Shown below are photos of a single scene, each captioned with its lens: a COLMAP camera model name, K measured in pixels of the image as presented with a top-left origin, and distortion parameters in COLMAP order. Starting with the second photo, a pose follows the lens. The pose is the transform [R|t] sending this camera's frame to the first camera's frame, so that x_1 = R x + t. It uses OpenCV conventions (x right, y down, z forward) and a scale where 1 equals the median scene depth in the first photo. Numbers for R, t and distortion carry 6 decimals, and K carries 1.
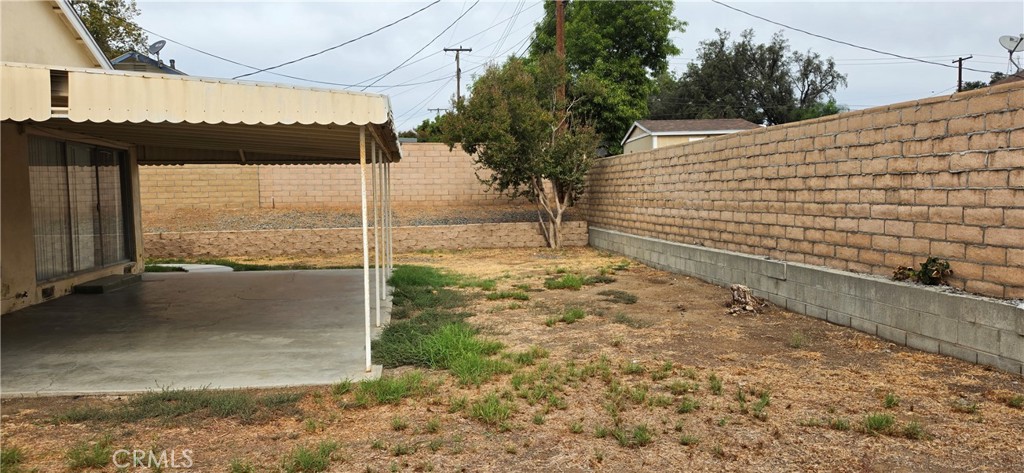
lens RADIAL K [[703.3, 0, 512.1], [0, 703.3, 238.0], [0, 0, 1]] dist [-0.000408, -0.001658]
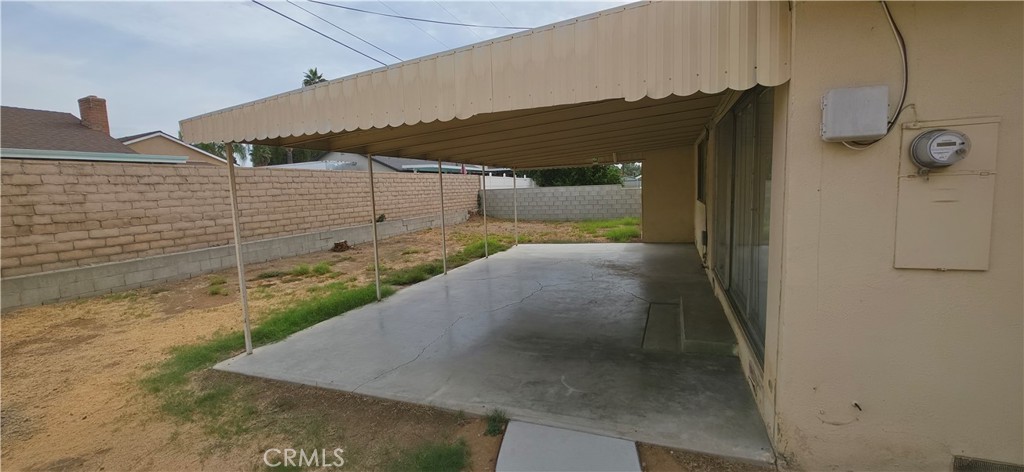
lens RADIAL K [[407.9, 0, 512.5], [0, 407.9, 233.8], [0, 0, 1]] dist [-0.004747, 0.001275]
pose [[-0.867489, -0.010938, 0.497336, -0.831923], [0.080861, 0.983361, 0.162671, -0.127969], [-0.490841, 0.181331, -0.852171, 1.919615]]
